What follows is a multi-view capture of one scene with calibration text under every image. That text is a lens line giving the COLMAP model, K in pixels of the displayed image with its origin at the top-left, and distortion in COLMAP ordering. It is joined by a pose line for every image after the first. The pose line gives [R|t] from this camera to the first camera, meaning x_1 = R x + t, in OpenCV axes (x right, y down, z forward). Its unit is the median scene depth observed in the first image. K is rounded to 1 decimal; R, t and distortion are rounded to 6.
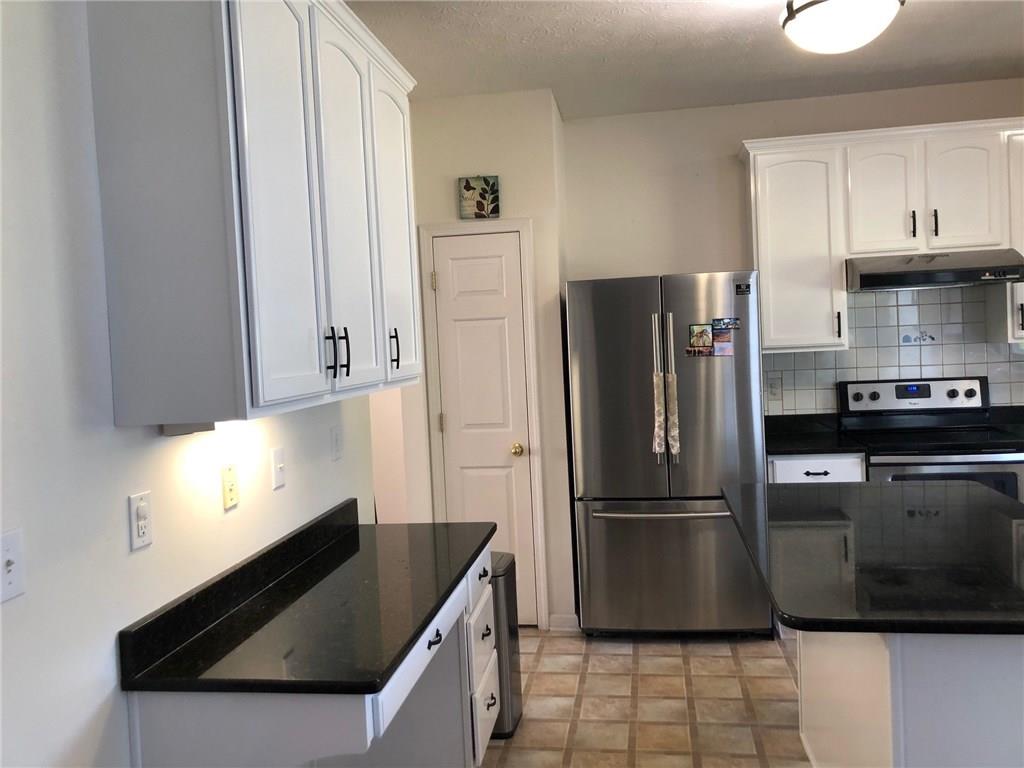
lens RADIAL K [[853.3, 0, 512.6], [0, 853.3, 370.1], [0, 0, 1]] dist [0.099928, -0.145791]
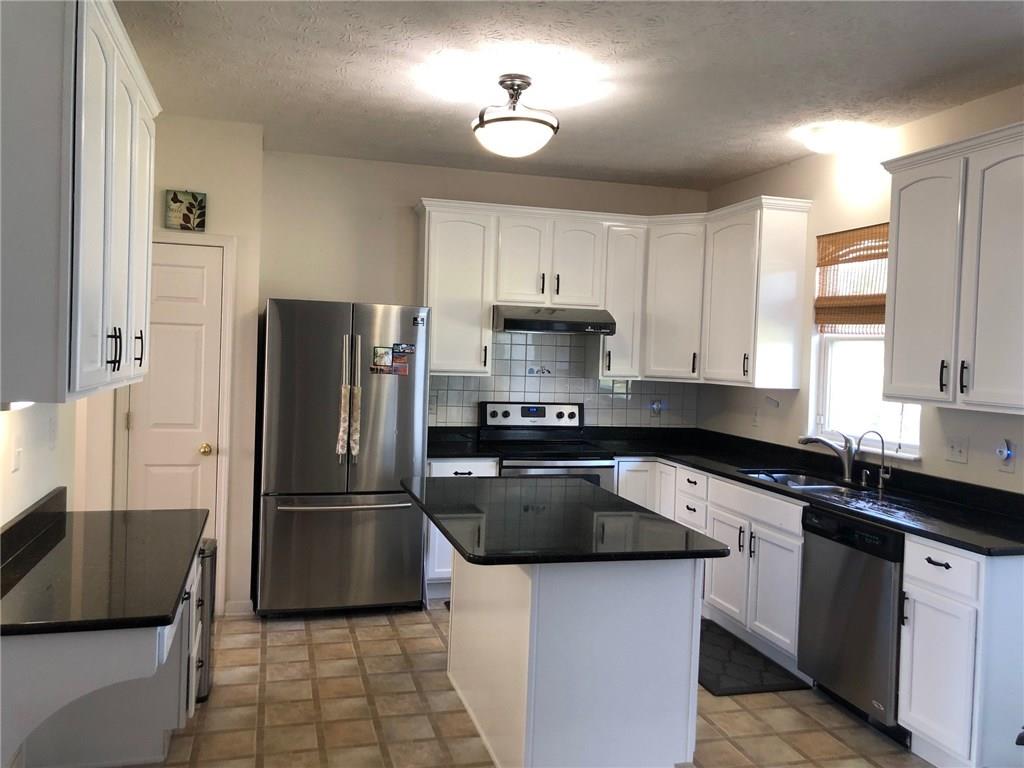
lens RADIAL K [[853.3, 0, 512.6], [0, 853.3, 370.1], [0, 0, 1]] dist [0.099928, -0.145791]
pose [[0.903695, 0.069978, 0.422420, -0.117332], [-0.061808, 0.997542, -0.033025, 0.006989], [-0.423693, 0.003736, 0.905798, -0.152137]]
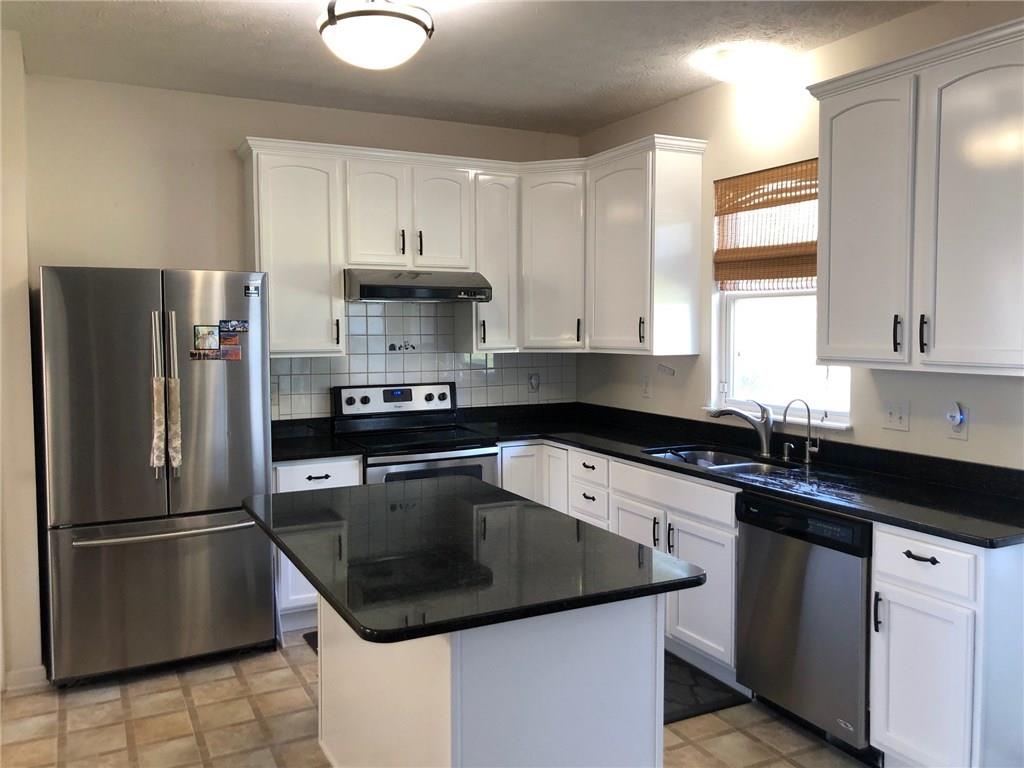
lens RADIAL K [[846.6, 0, 509.8], [0, 846.6, 370.1], [0, 0, 1]] dist [0.057617, -0.053907]
pose [[0.806351, 0.012007, 0.591316, -0.060711], [-0.011057, 0.999925, -0.005226, -0.003822], [-0.591334, -0.002324, 0.806423, 0.061435]]
